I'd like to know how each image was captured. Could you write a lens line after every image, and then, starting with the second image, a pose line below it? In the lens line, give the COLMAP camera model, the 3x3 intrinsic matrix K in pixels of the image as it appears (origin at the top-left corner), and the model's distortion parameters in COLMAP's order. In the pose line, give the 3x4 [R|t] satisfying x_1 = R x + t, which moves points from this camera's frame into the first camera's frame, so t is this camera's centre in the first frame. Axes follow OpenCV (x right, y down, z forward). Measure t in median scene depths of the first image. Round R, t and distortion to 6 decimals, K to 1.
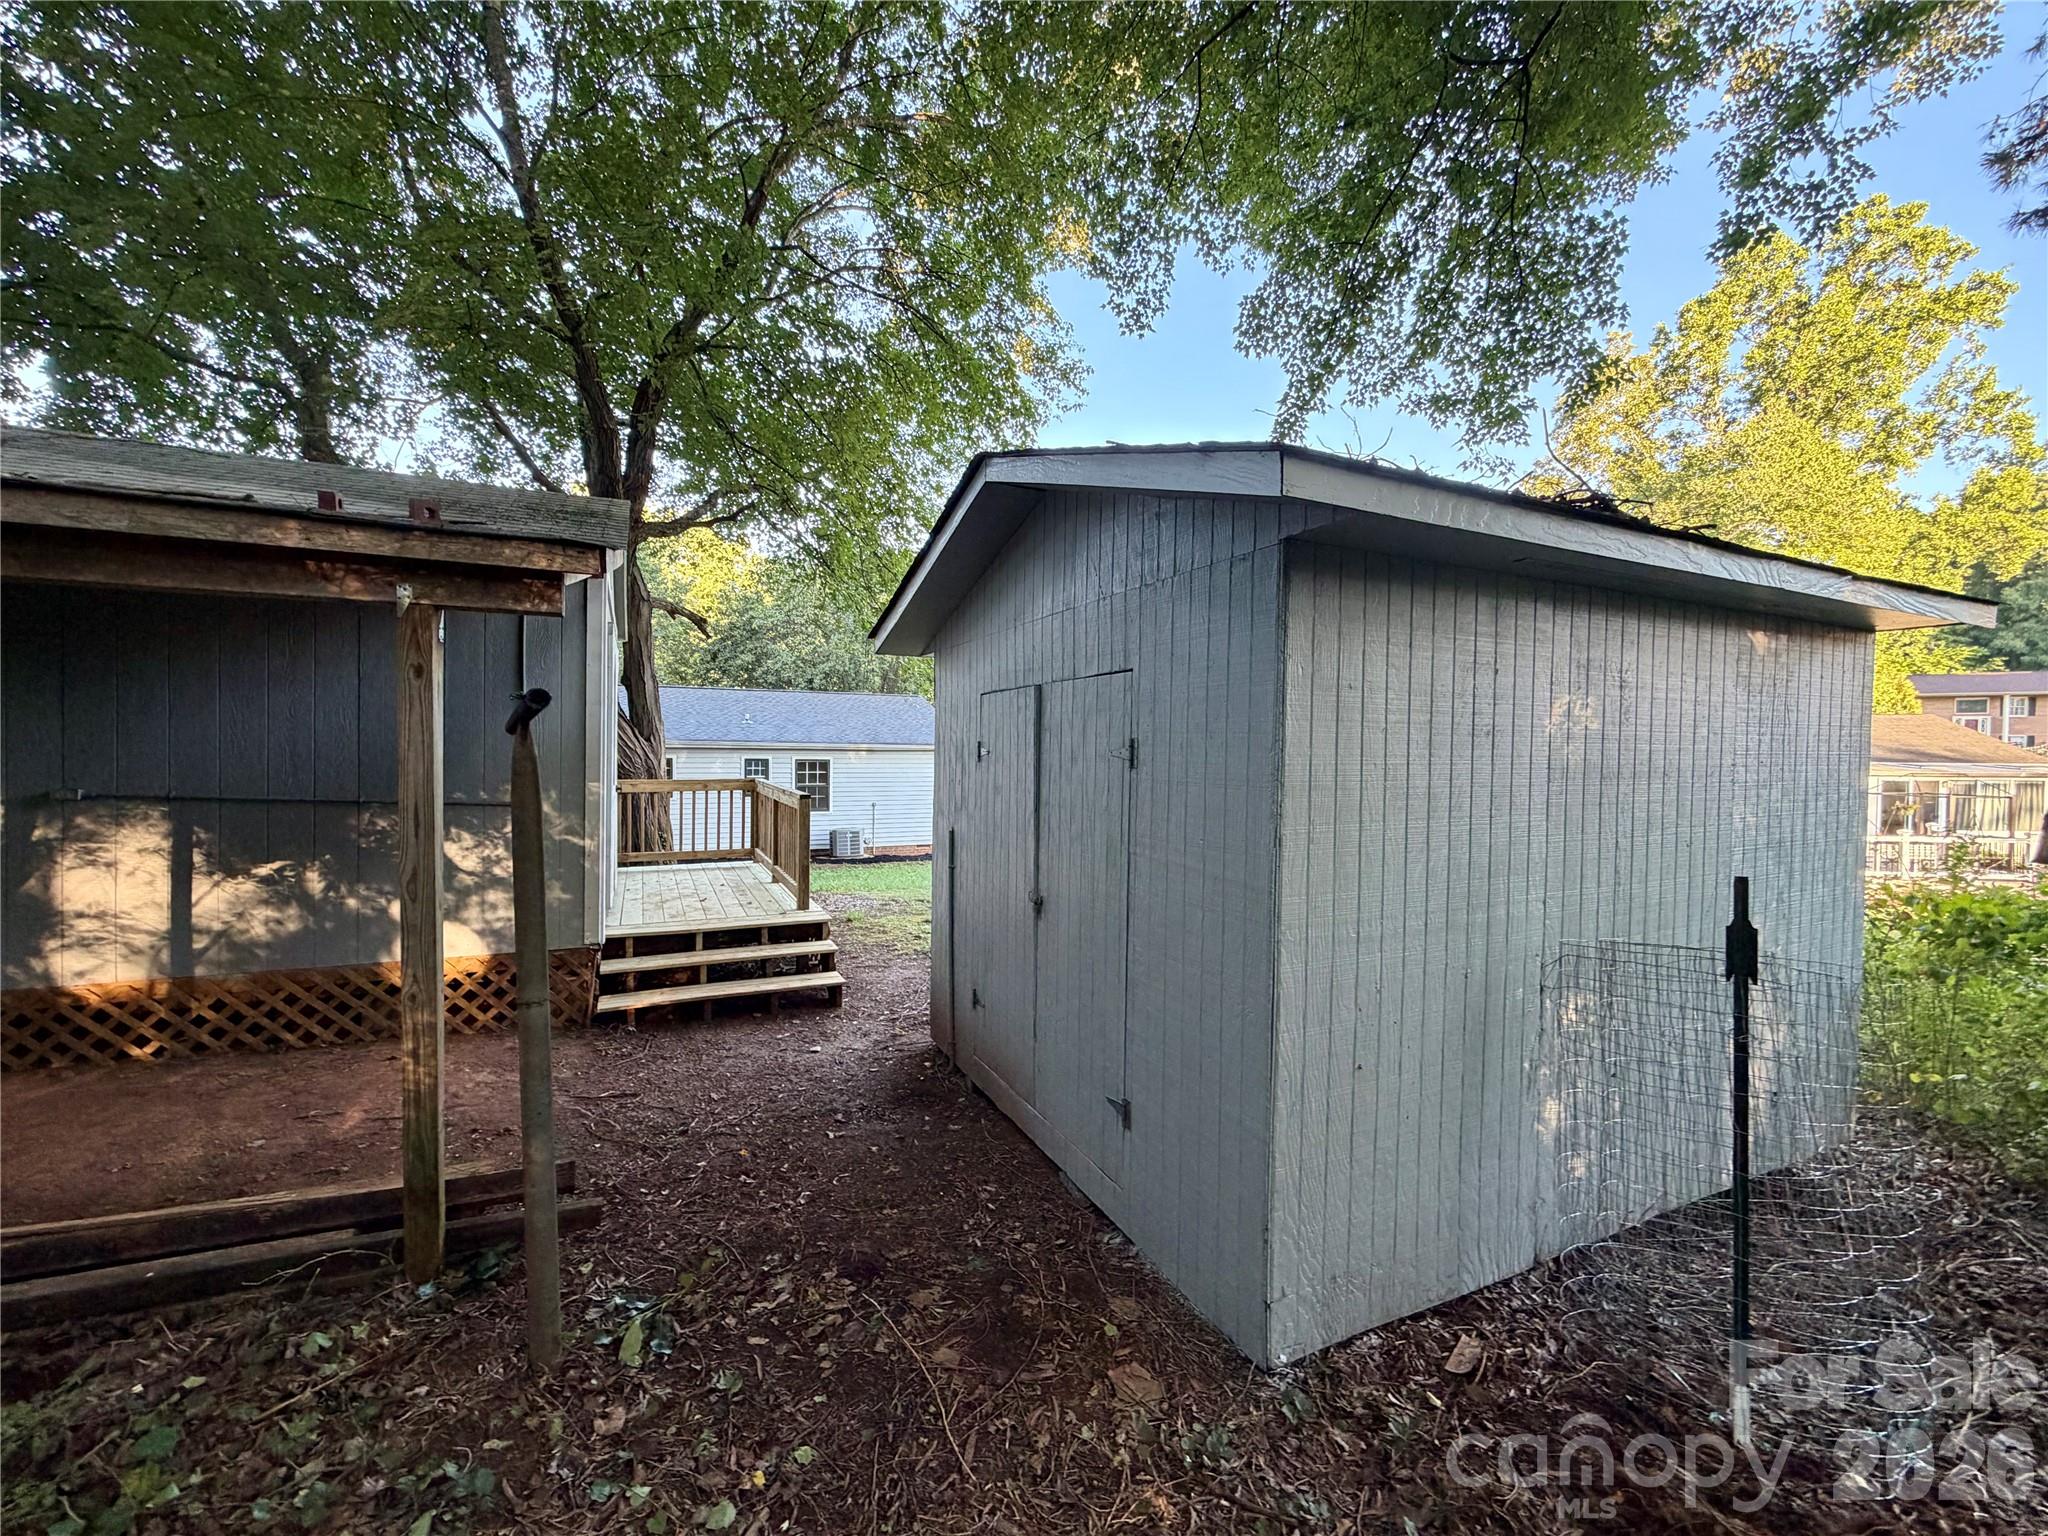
lens RADIAL K [[807.9, 0, 1019.0], [0, 807.9, 772.3], [0, 0, 1]] dist [-0.006288, 0.000188]
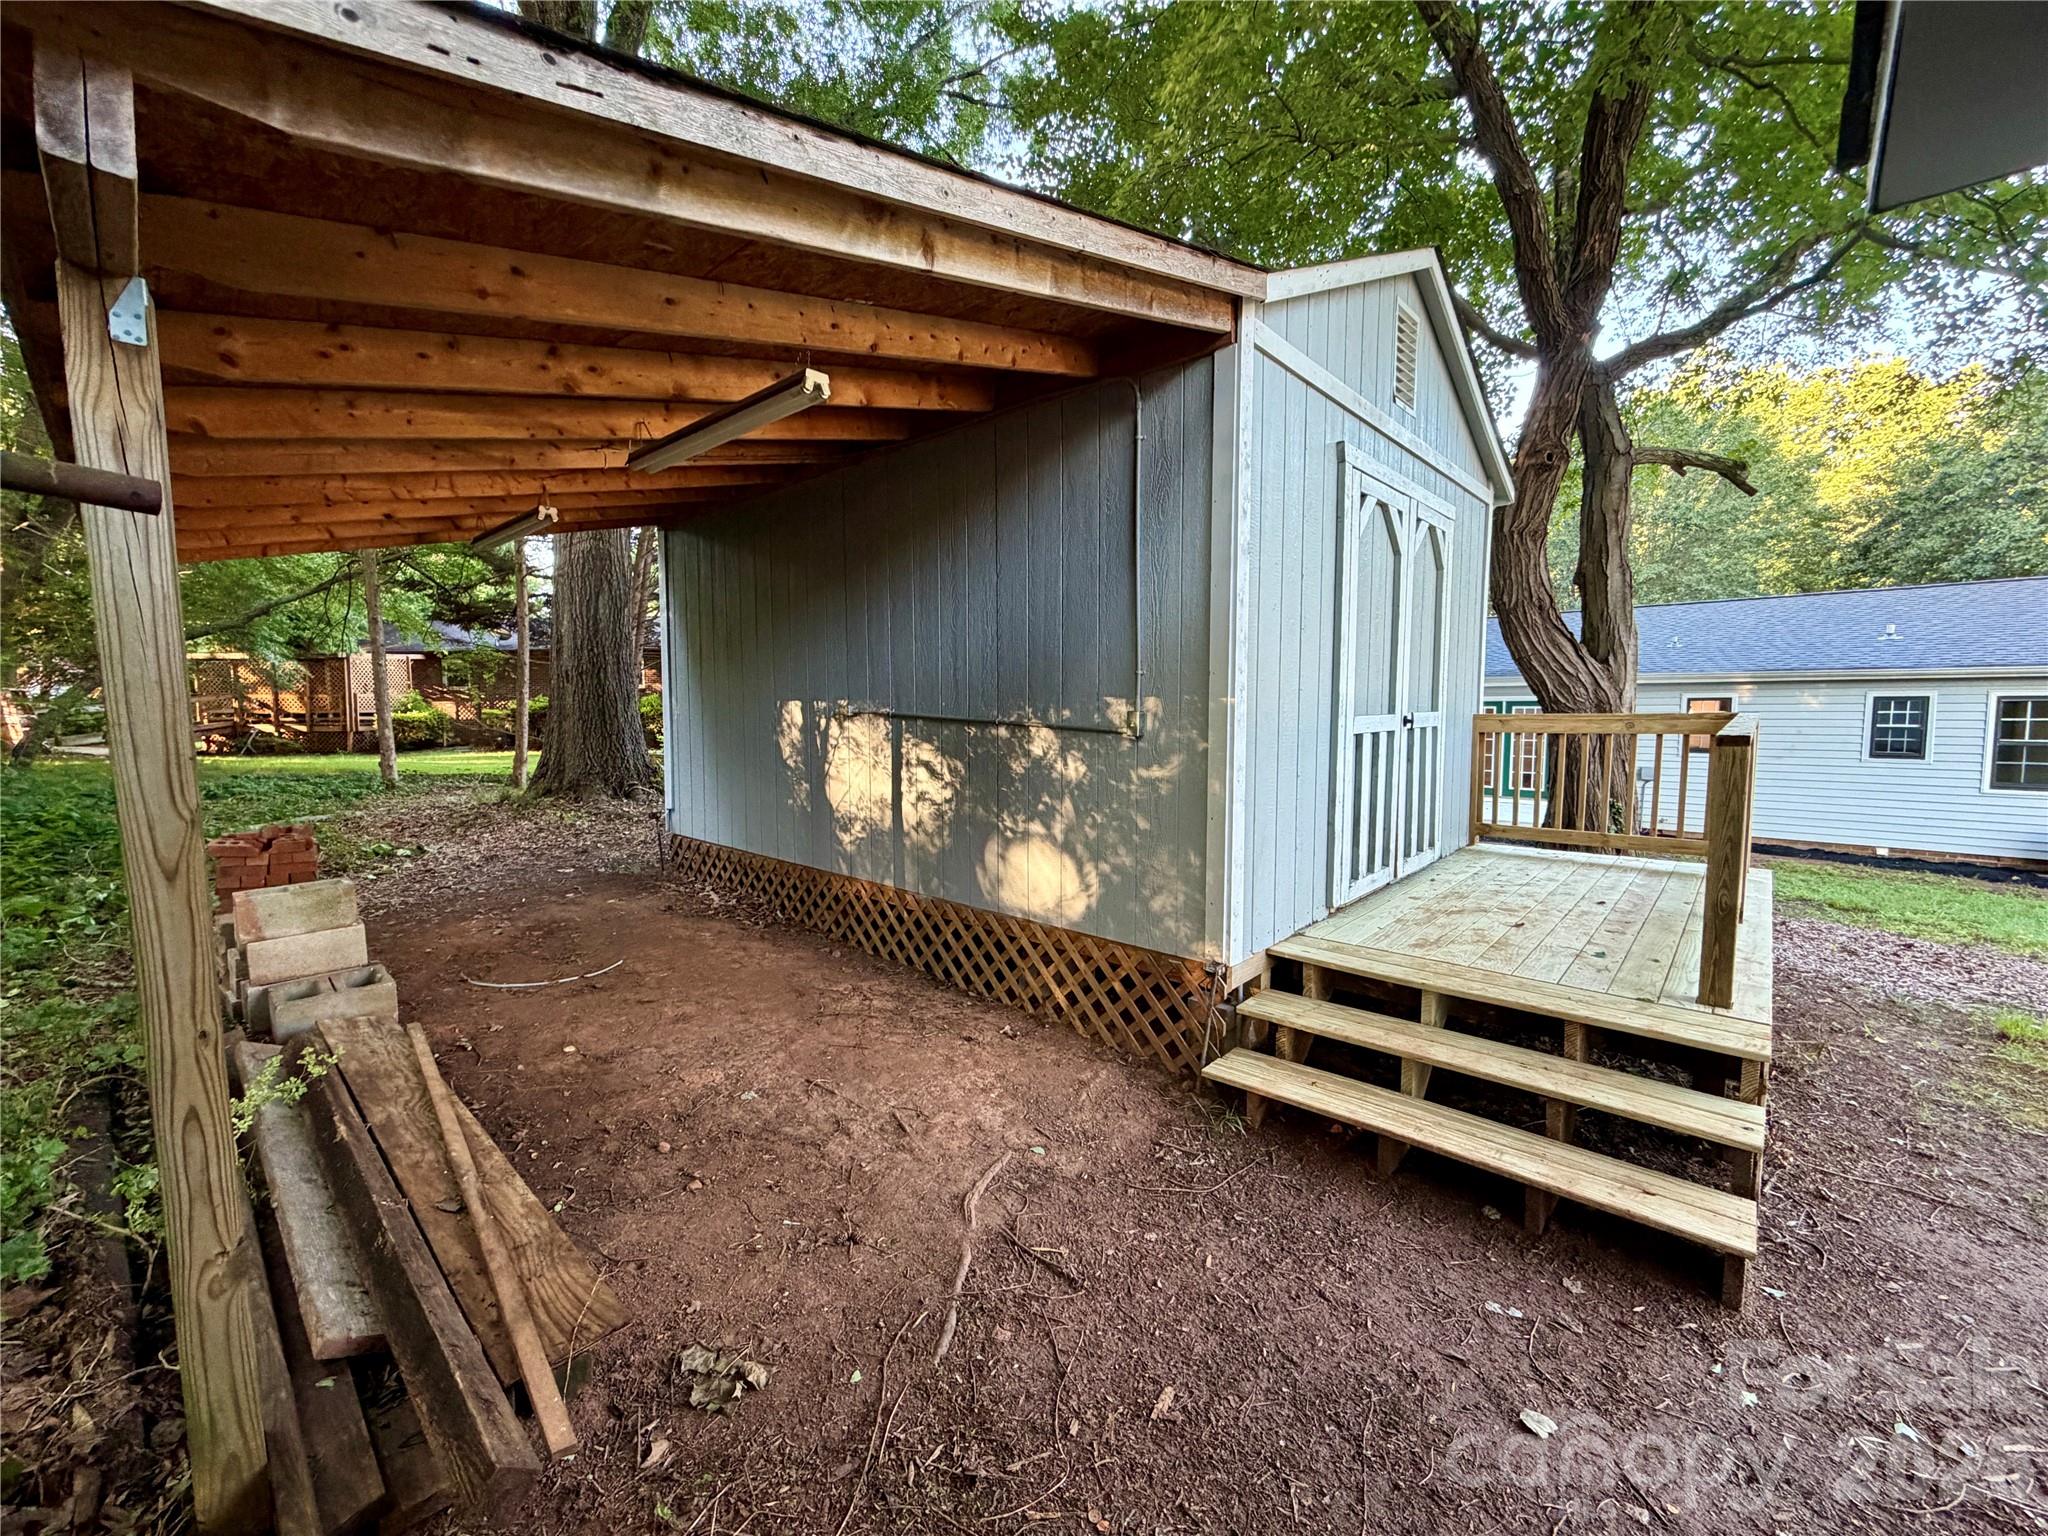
lens RADIAL K [[807.9, 0, 1017.0], [0, 807.9, 767.8], [0, 0, 1]] dist [-0.006288, 0.000188]
pose [[0.367419, 0.062081, -0.927981, -0.016742], [-0.009801, 0.997973, 0.062883, 0.022916], [0.930004, -0.014009, 0.367282, 0.576091]]
